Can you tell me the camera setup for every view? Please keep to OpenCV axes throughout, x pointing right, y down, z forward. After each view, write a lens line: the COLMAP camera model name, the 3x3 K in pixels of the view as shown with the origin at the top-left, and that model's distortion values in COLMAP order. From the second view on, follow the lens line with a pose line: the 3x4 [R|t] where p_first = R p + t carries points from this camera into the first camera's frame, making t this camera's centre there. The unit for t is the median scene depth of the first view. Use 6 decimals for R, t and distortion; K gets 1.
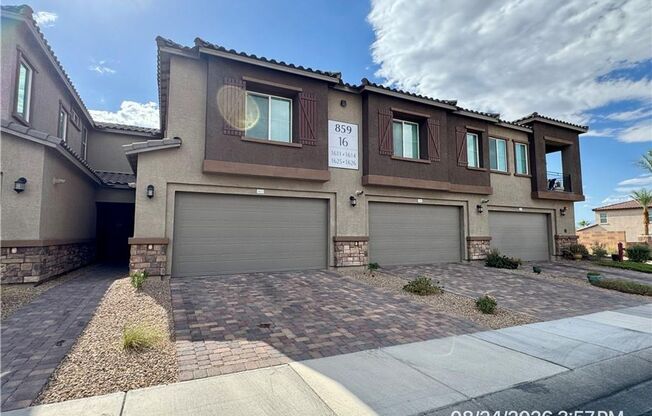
lens RADIAL K [[332.3, 0, 326.1], [0, 332.3, 207.9], [0, 0, 1]] dist [-0.001297, -0.002407]
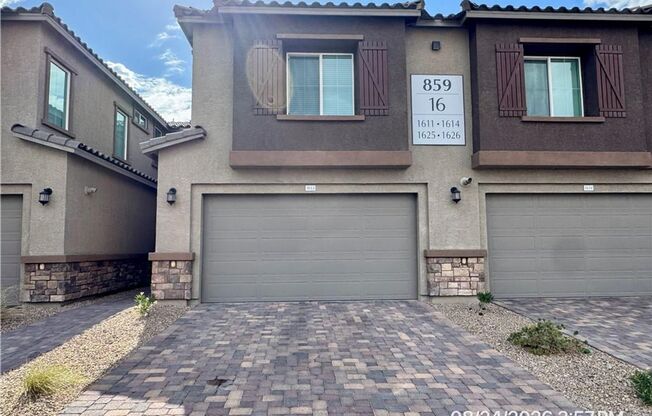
lens RADIAL K [[436.2, 0, 324.7], [0, 436.2, 209.3], [0, 0, 1]] dist [-0.005488, 0.001525]
pose [[0.915288, -0.042107, -0.400592, 0.208684], [0.038906, 0.999113, -0.016124, 0.013156], [0.400916, -0.000828, 0.916115, 0.145874]]
